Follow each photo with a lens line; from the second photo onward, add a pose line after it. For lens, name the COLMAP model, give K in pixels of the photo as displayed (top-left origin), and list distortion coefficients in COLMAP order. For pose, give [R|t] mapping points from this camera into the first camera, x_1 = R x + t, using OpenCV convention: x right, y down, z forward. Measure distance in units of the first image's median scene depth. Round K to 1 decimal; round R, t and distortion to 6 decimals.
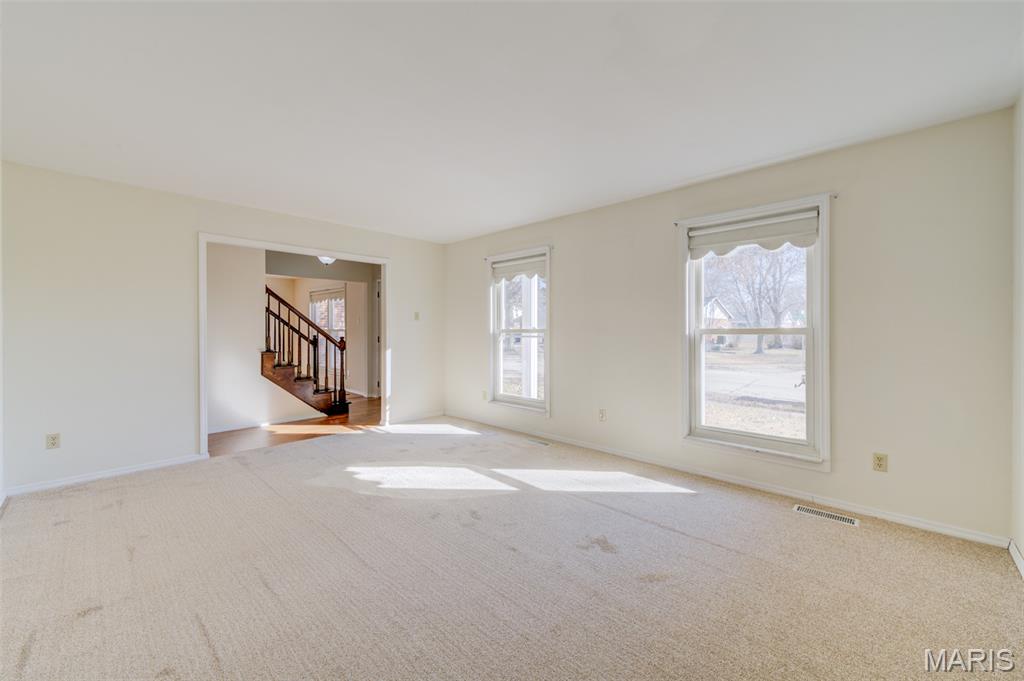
lens RADIAL K [[408.6, 0, 495.4], [0, 408.6, 321.9], [0, 0, 1]] dist [-0.000688, -0.000373]
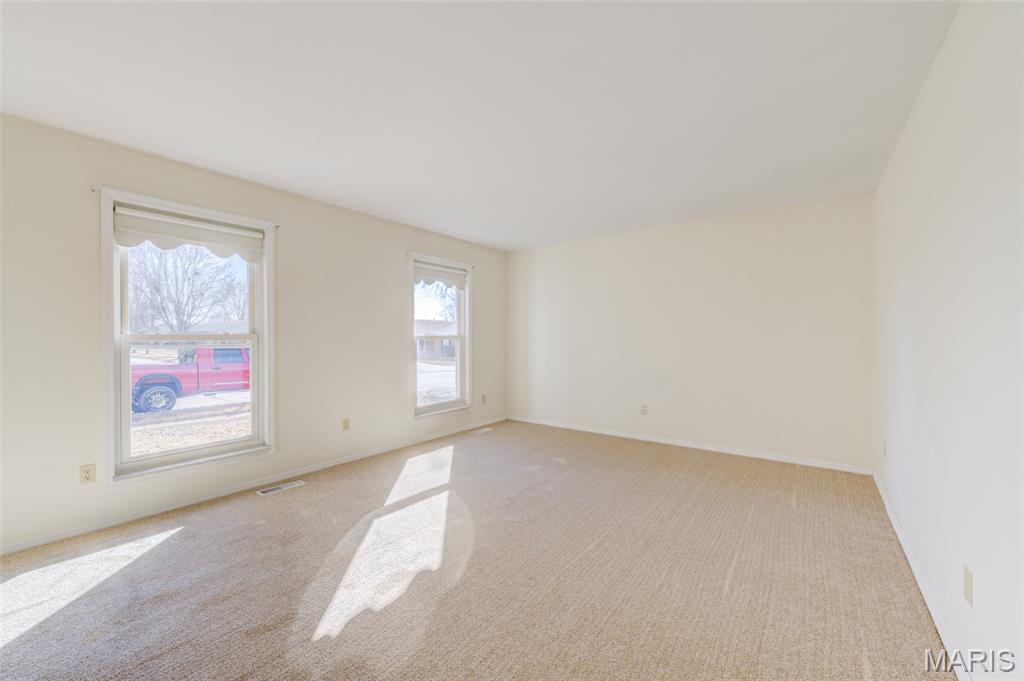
lens RADIAL K [[408.6, 0, 510.6], [0, 408.6, 342.4], [0, 0, 1]] dist [-0.000688, -0.000373]
pose [[-0.151300, -0.014549, 0.988381, -0.668770], [-0.019262, 0.999745, 0.011768, 0.012841], [-0.988300, -0.017258, -0.151542, 0.682999]]
